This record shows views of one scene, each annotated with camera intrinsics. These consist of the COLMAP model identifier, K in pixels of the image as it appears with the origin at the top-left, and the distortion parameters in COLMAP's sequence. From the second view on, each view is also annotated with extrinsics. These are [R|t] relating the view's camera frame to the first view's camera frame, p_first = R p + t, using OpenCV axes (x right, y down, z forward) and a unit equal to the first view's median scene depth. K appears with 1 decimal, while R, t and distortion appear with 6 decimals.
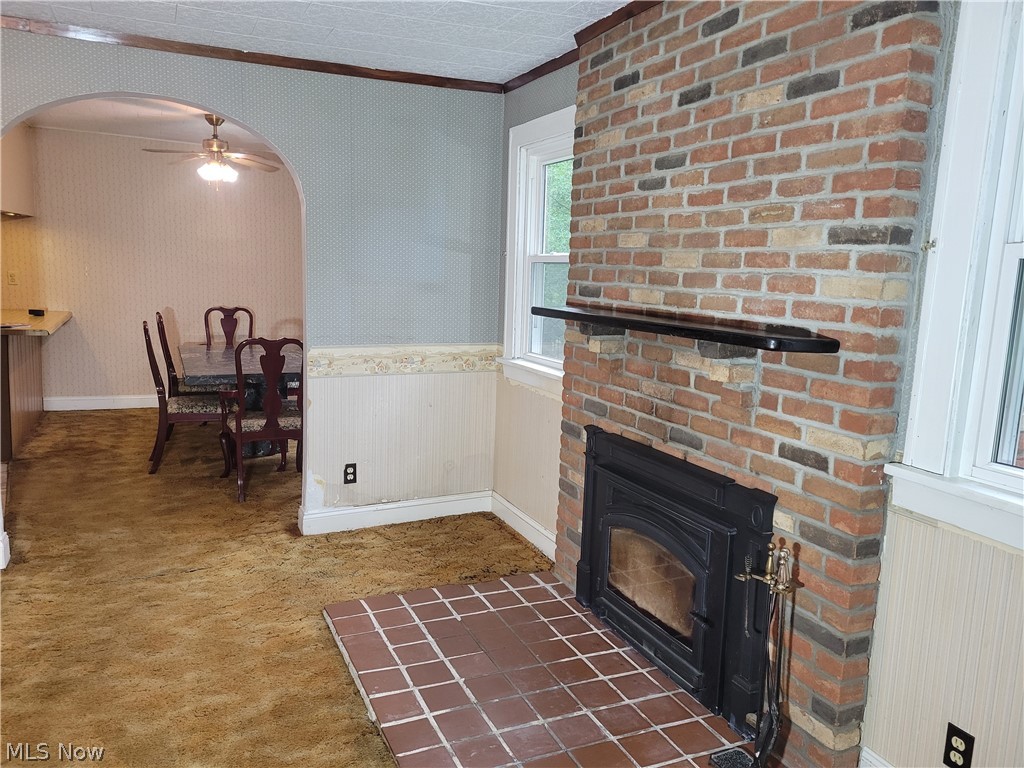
lens RADIAL K [[770.7, 0, 512.0], [0, 770.7, 384.0], [0, 0, 1]] dist [0.038577, -0.009172]
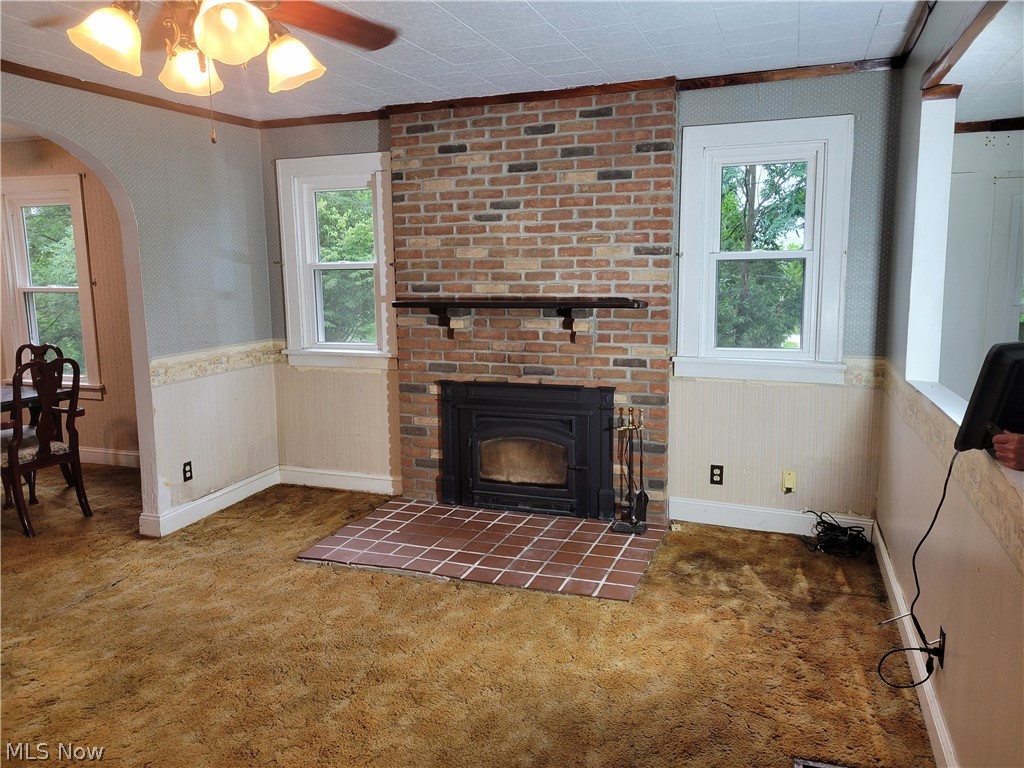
lens RADIAL K [[773.1, 0, 504.3], [0, 773.1, 376.6], [0, 0, 1]] dist [0.047287, -0.007359]
pose [[0.713316, -0.142246, 0.686255, -1.036540], [0.141627, 0.988241, 0.057629, -0.025612], [-0.686383, 0.056084, 0.725074, -0.175118]]
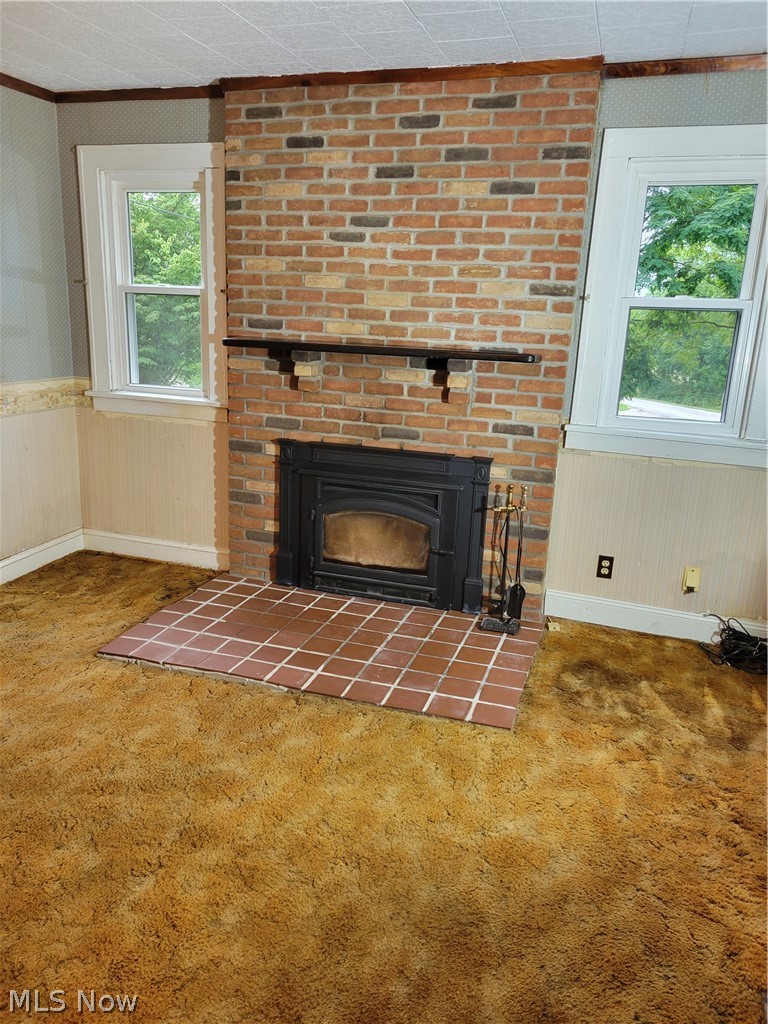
lens RADIAL K [[773.1, 0, 375.2], [0, 773.1, 515.8], [0, 0, 1]] dist [0.047287, -0.007359]
pose [[0.679826, -0.192487, 0.707661, -0.859926], [0.091521, 0.979665, 0.178552, -0.038664], [-0.727640, -0.056619, 0.683619, 0.080860]]
